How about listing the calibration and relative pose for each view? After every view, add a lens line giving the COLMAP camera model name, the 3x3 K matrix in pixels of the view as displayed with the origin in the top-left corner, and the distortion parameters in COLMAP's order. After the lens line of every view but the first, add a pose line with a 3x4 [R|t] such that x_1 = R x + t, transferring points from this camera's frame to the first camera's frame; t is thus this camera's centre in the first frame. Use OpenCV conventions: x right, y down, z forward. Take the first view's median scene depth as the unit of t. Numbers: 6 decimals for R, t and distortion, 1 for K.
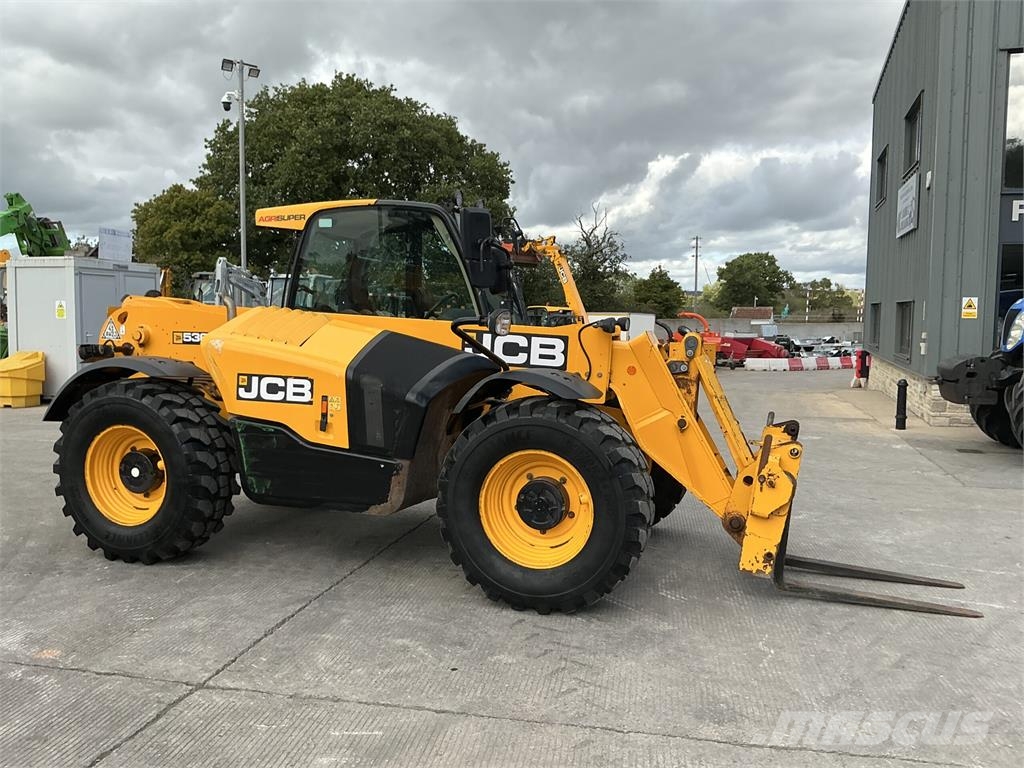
lens RADIAL K [[846.6, 0, 510.6], [0, 846.6, 386.8], [0, 0, 1]] dist [0.142023, -0.288066]
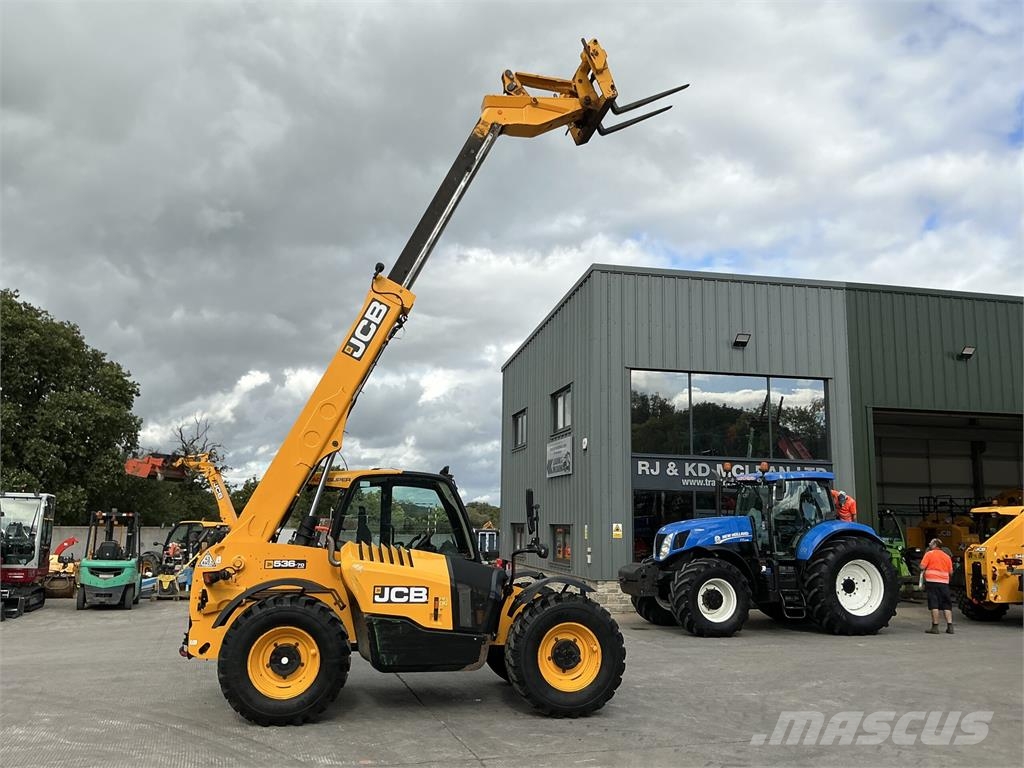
lens RADIAL K [[843.3, 0, 508.1], [0, 843.3, 385.5], [0, 0, 1]] dist [0.178970, -0.392649]
pose [[0.874072, 0.081089, 0.478981, -0.871278], [0.037351, 0.971834, -0.232686, 0.000278], [-0.484358, 0.221275, 0.846424, -0.532031]]
